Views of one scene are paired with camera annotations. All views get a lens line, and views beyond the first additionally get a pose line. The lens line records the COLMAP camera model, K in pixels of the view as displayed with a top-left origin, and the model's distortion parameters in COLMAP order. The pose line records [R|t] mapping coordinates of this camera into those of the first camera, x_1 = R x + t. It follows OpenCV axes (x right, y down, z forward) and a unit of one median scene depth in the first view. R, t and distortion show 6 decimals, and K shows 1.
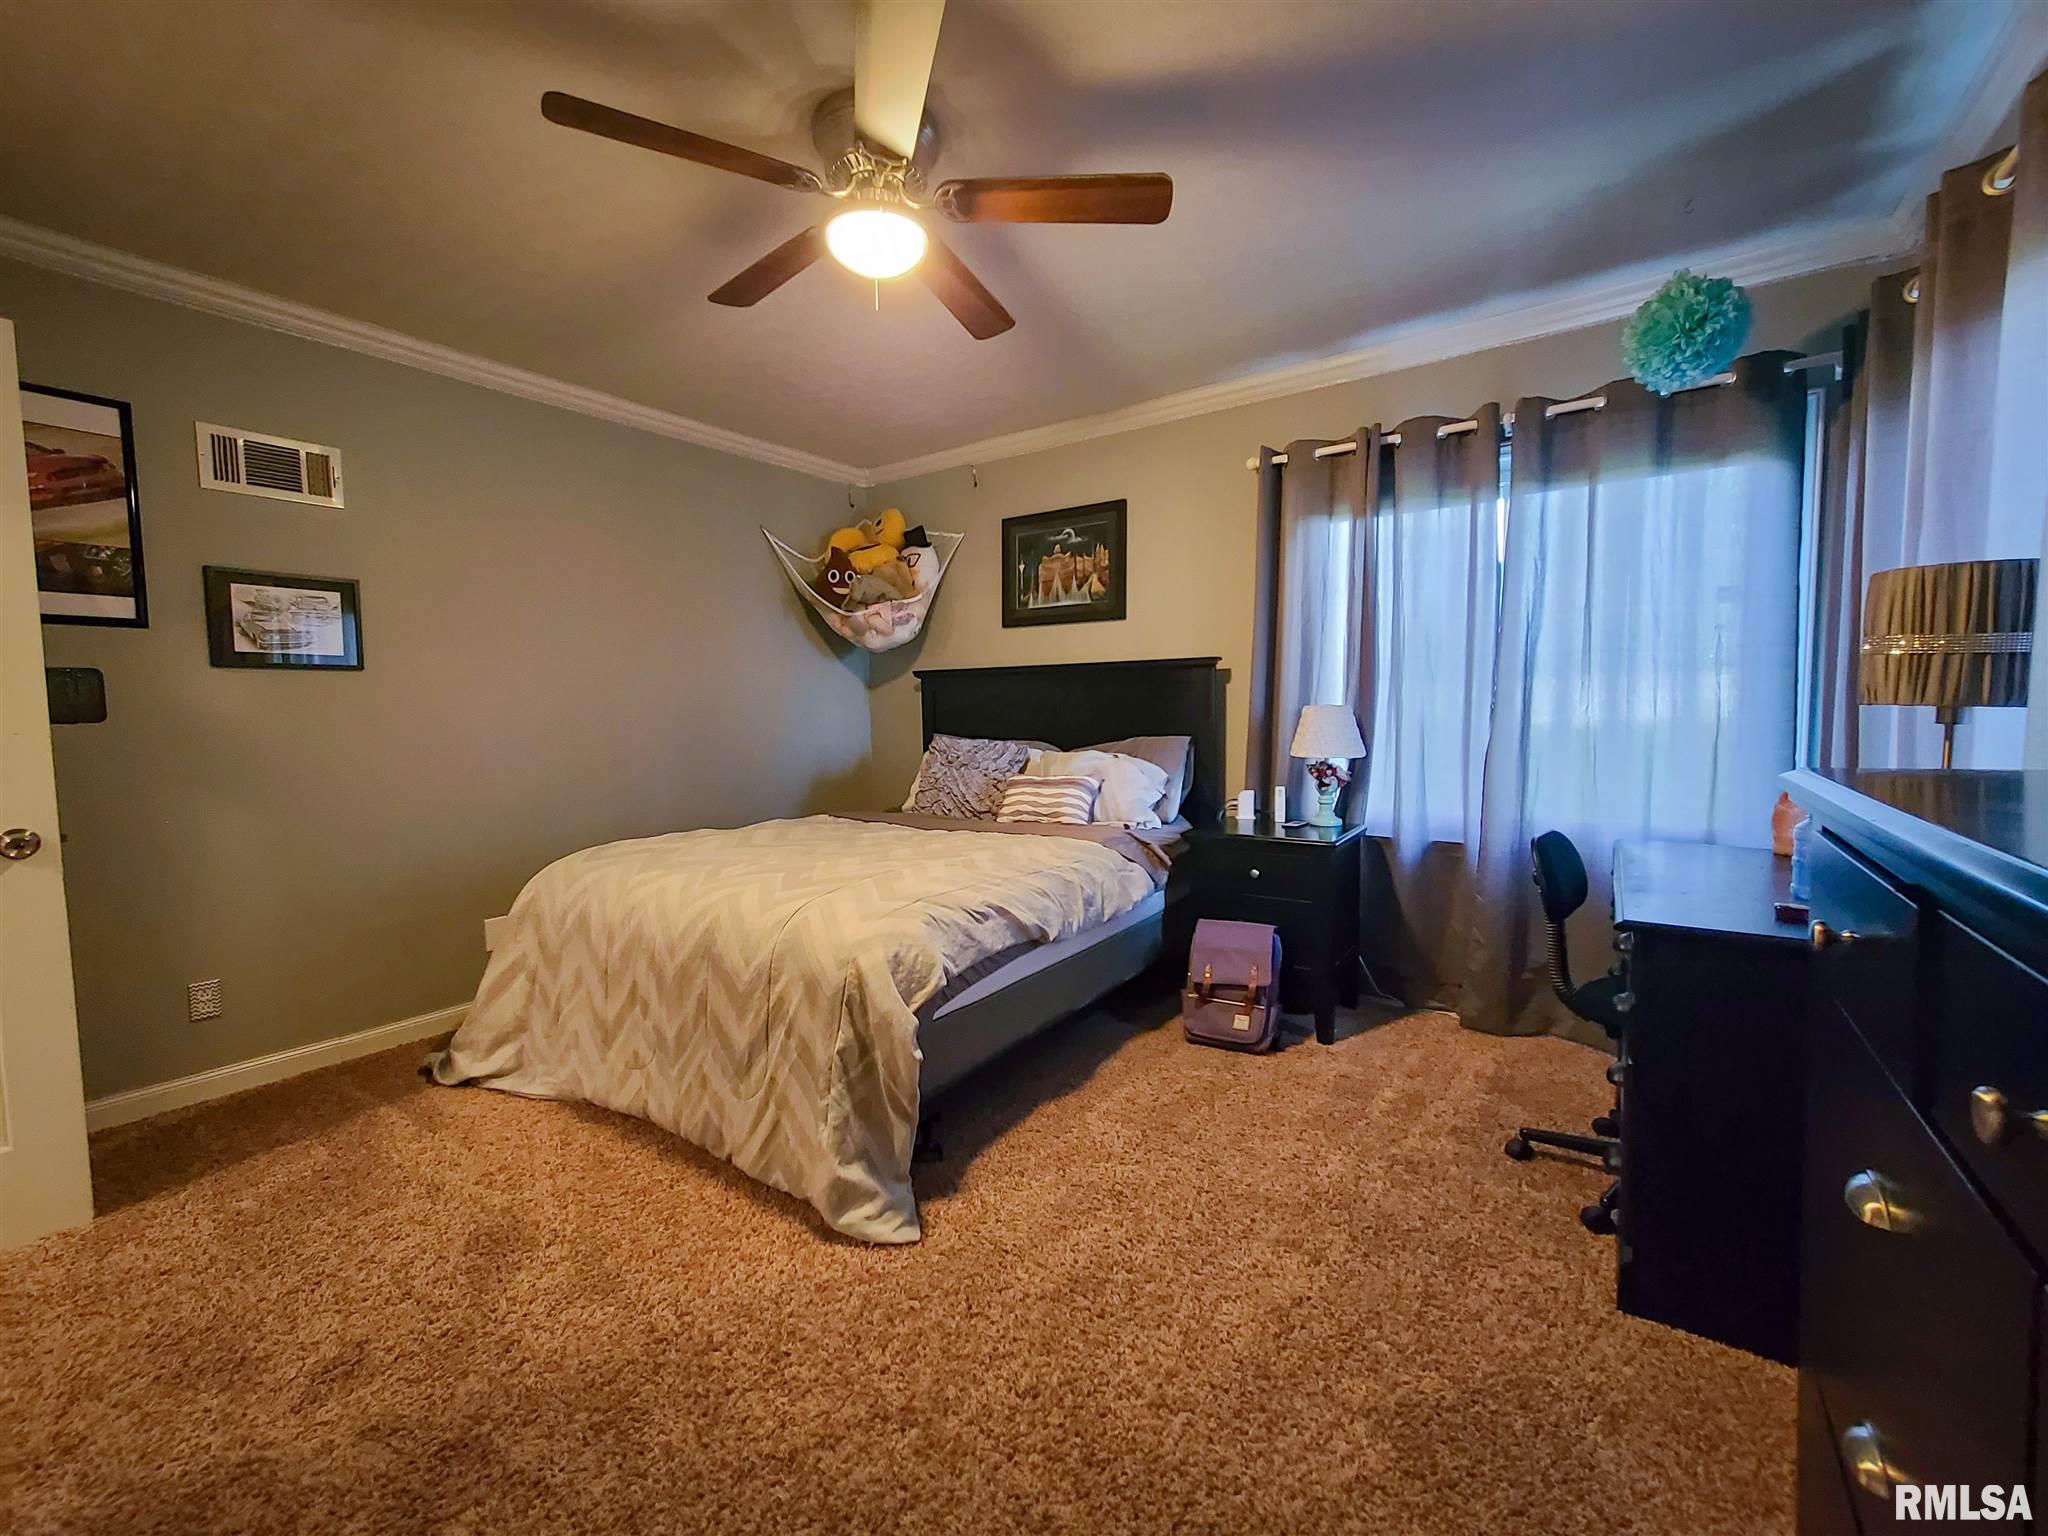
lens RADIAL K [[844.5, 0, 1019.0], [0, 844.5, 762.3], [0, 0, 1]] dist [0.001401, 0.000201]
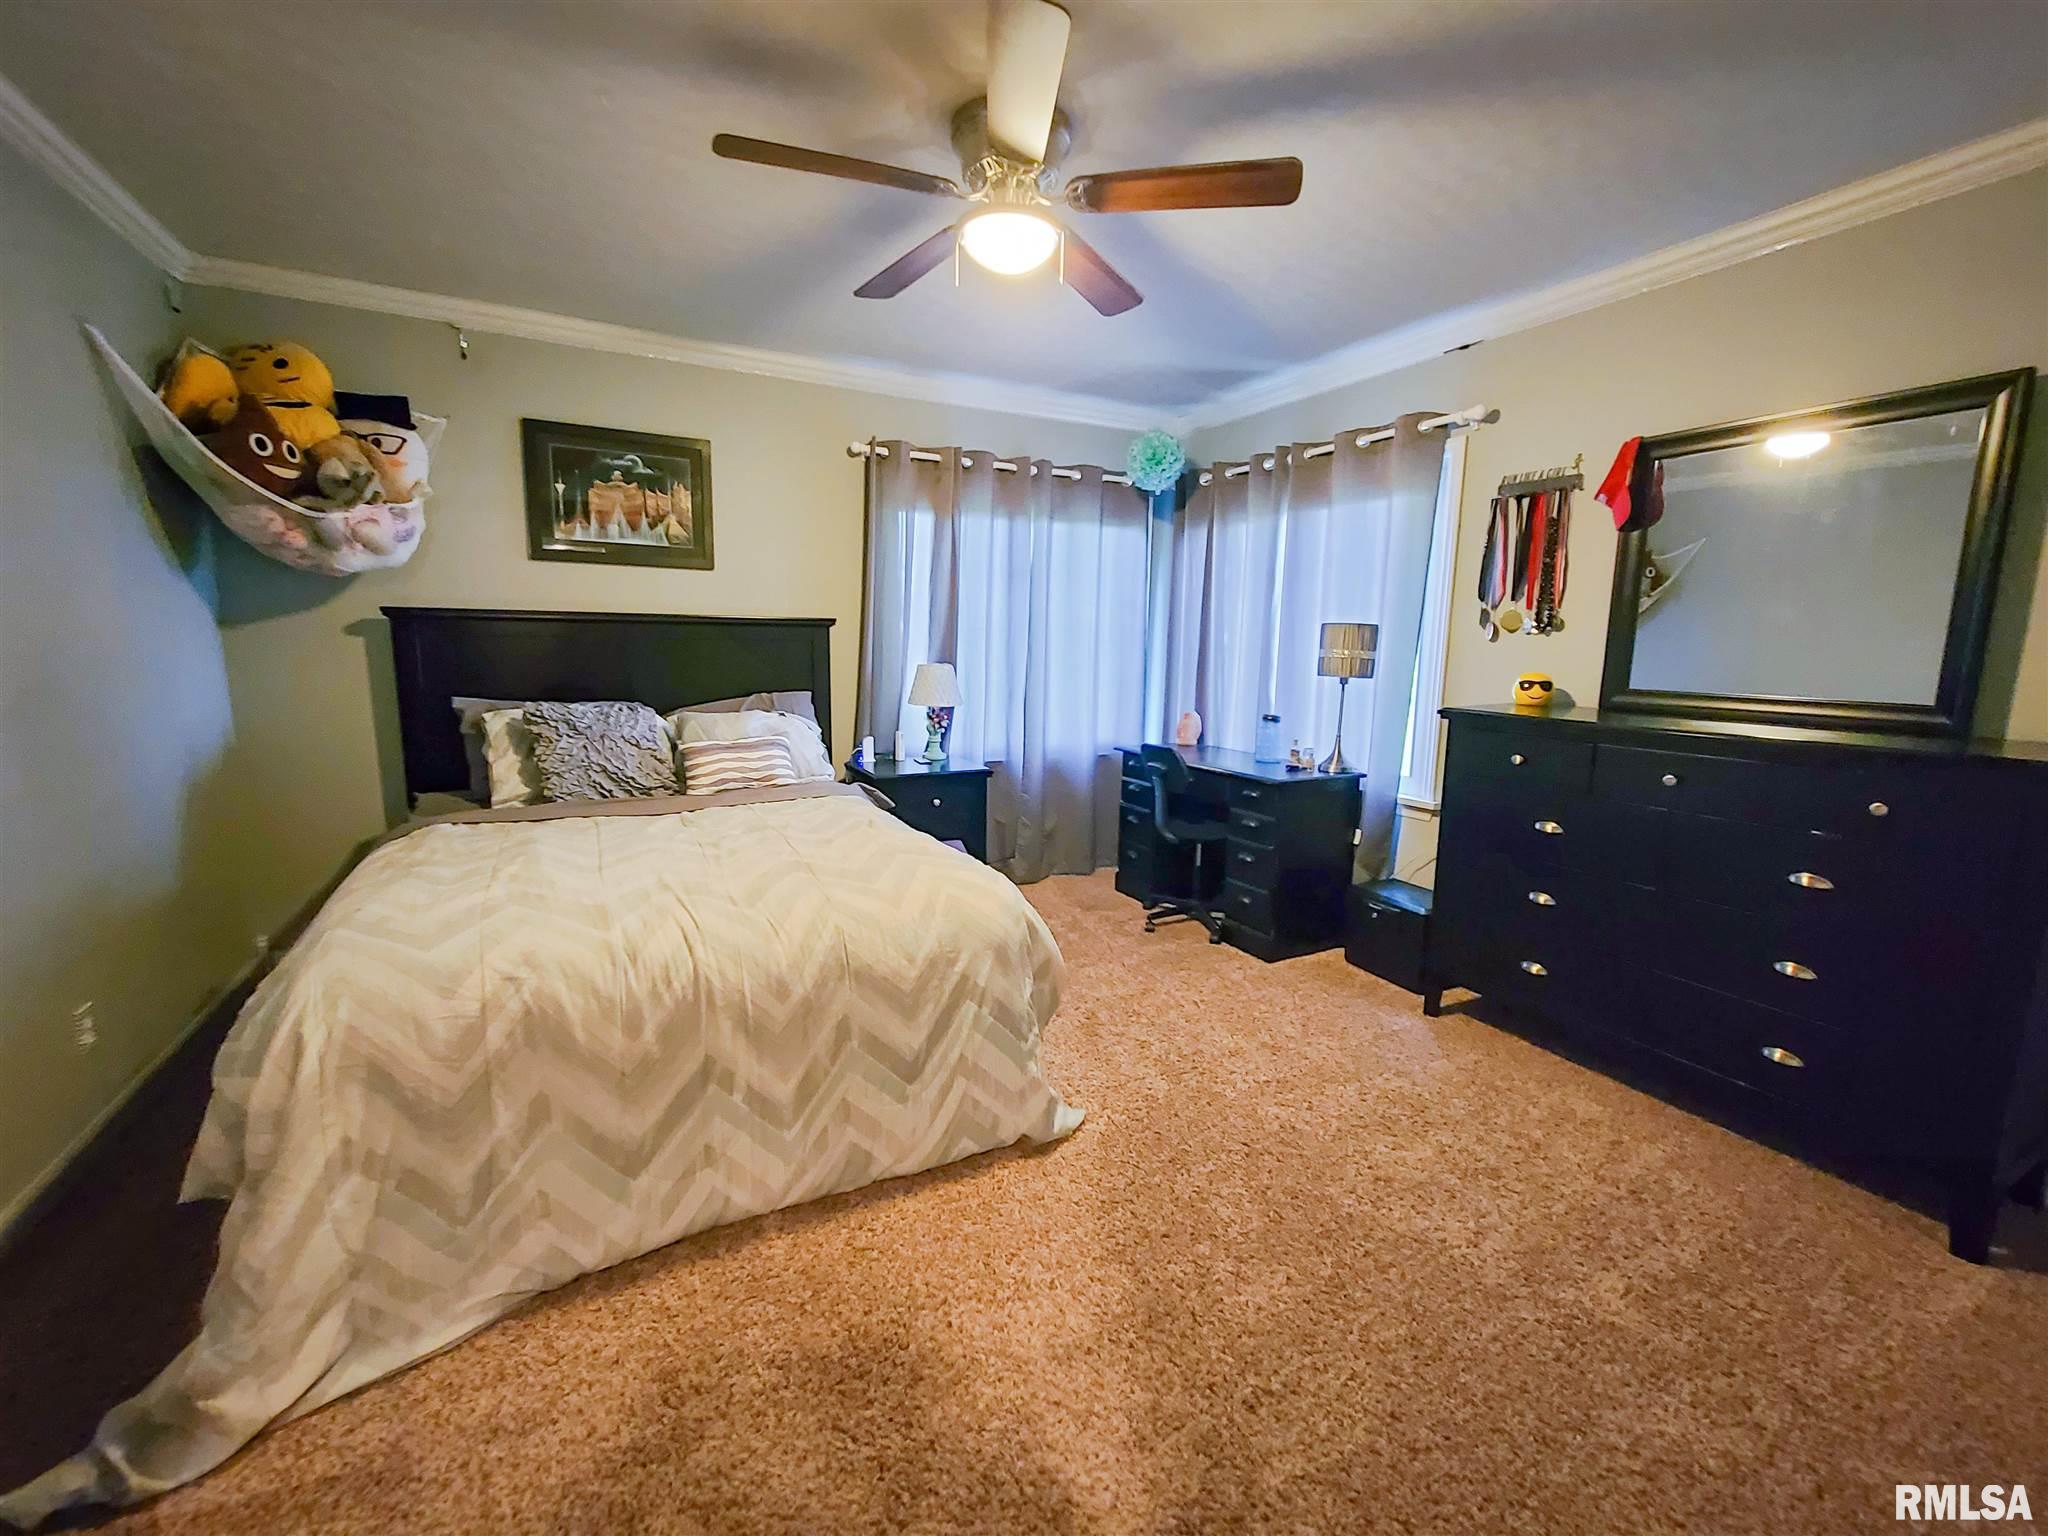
lens RADIAL K [[830.1, 0, 1027.3], [0, 830.1, 763.8], [0, 0, 1]] dist [0.000581, 0.000228]
pose [[0.454247, -0.111623, 0.883855, -0.720442], [0.034710, 0.993584, 0.107642, -0.050864], [-0.890199, -0.018217, 0.455207, 0.317592]]
